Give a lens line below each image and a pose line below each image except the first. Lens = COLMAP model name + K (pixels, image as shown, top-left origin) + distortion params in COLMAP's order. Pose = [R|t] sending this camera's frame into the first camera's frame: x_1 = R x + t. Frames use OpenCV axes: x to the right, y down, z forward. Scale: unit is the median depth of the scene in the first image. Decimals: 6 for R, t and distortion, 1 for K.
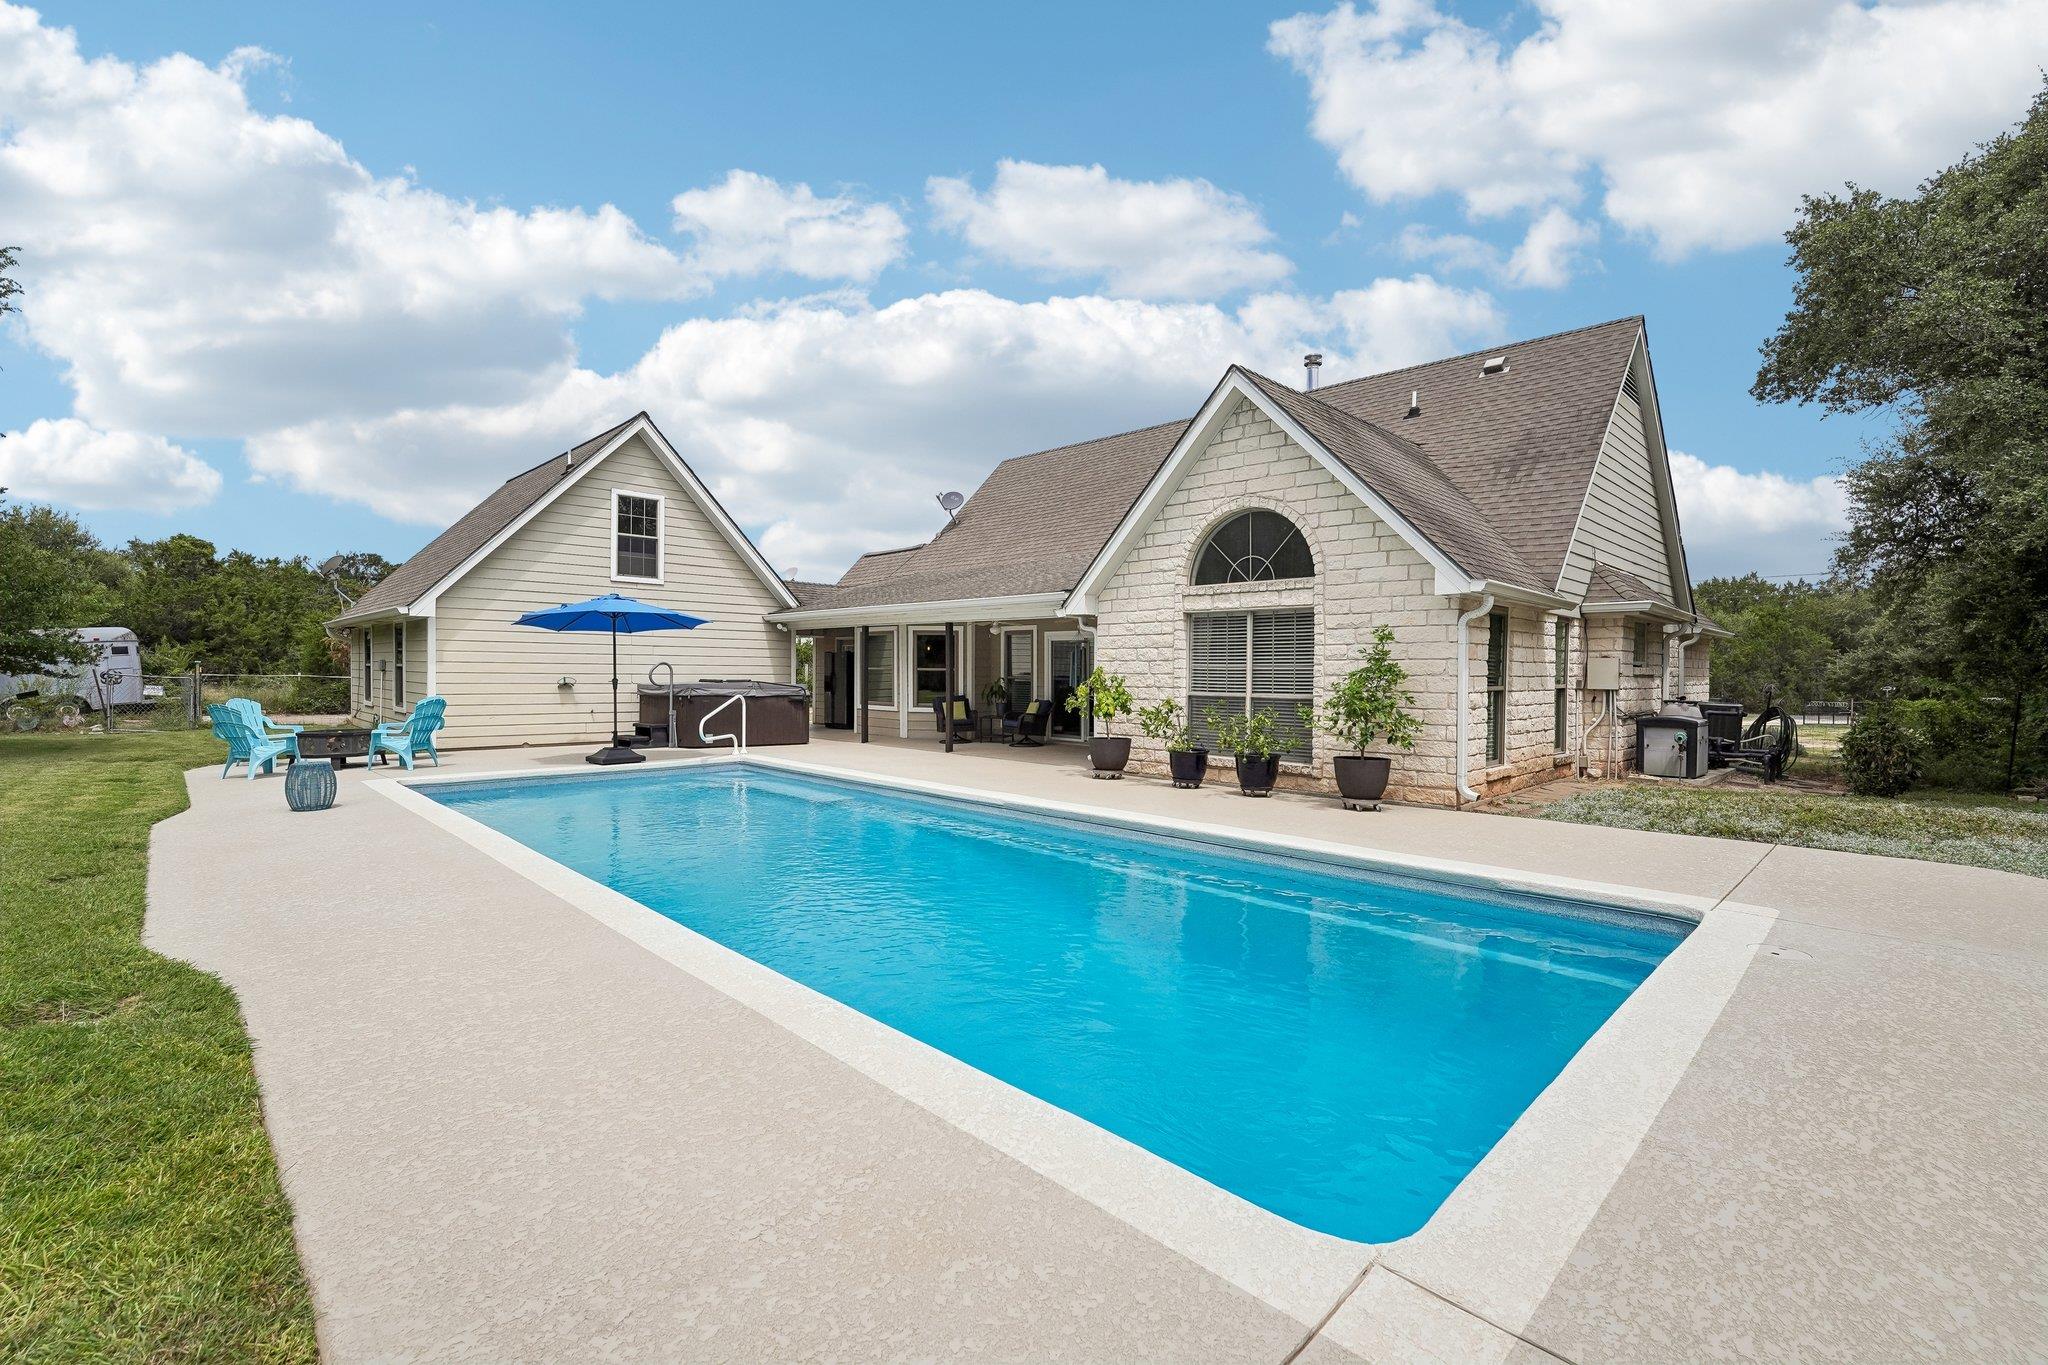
lens RADIAL K [[904.0, 0, 1042.5], [0, 904.0, 680.7], [0, 0, 1]] dist [-0.005403, -0.000106]
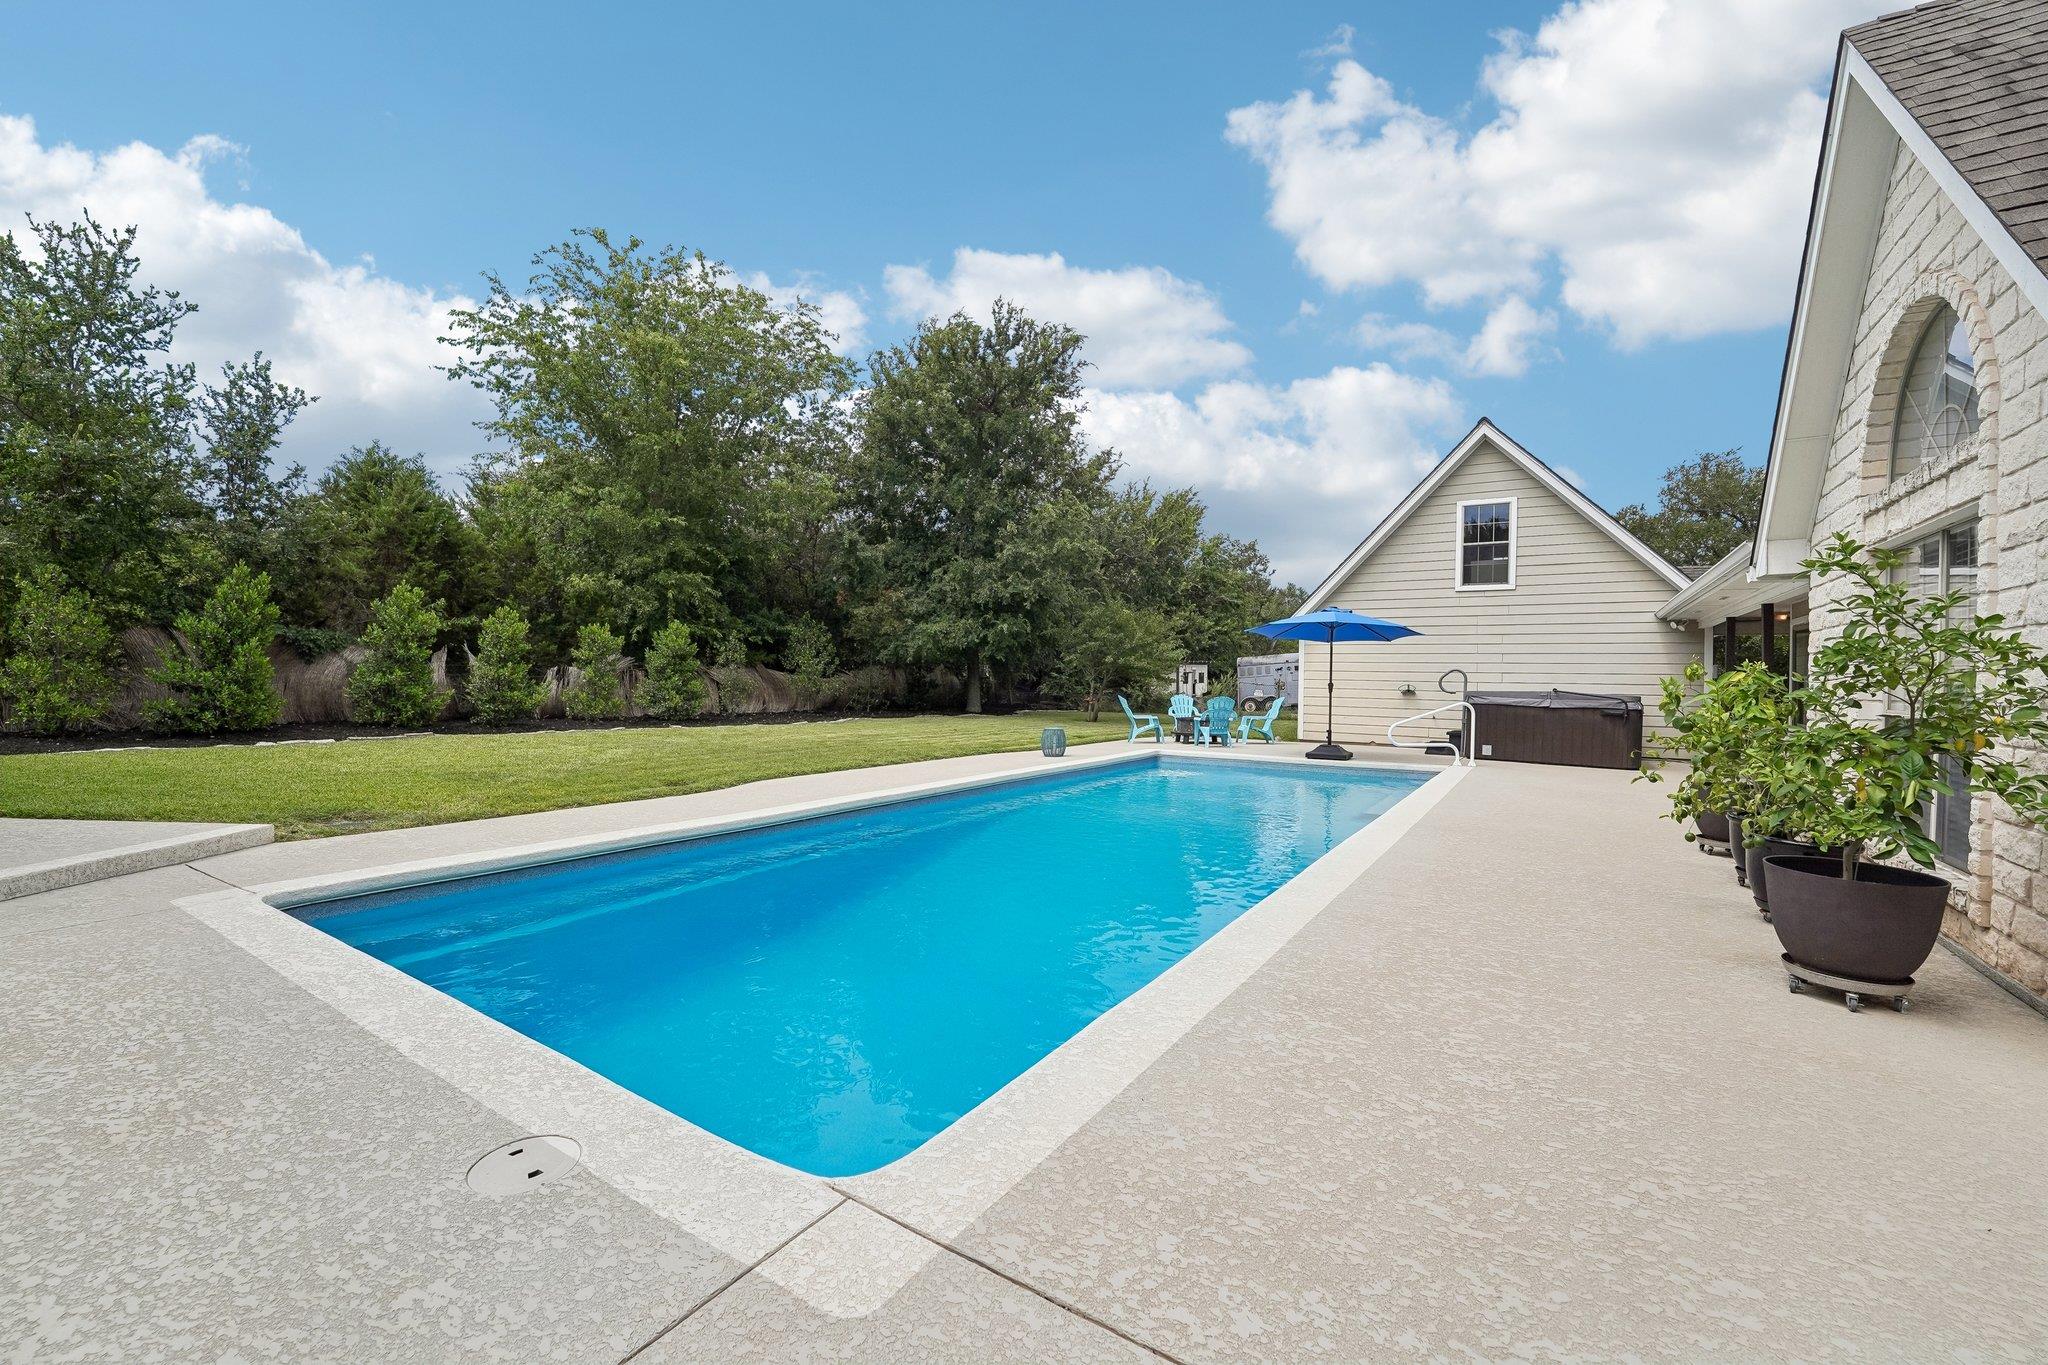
lens RADIAL K [[854.4, 0, 1020.2], [0, 854.4, 688.5], [0, 0, 1]] dist [-0.027898, 0.003831]
pose [[0.182496, 0.005683, -0.983190, 0.389285], [-0.021523, 0.999767, 0.001784, 0.008798], [0.982971, 0.020835, 0.182576, 0.345962]]
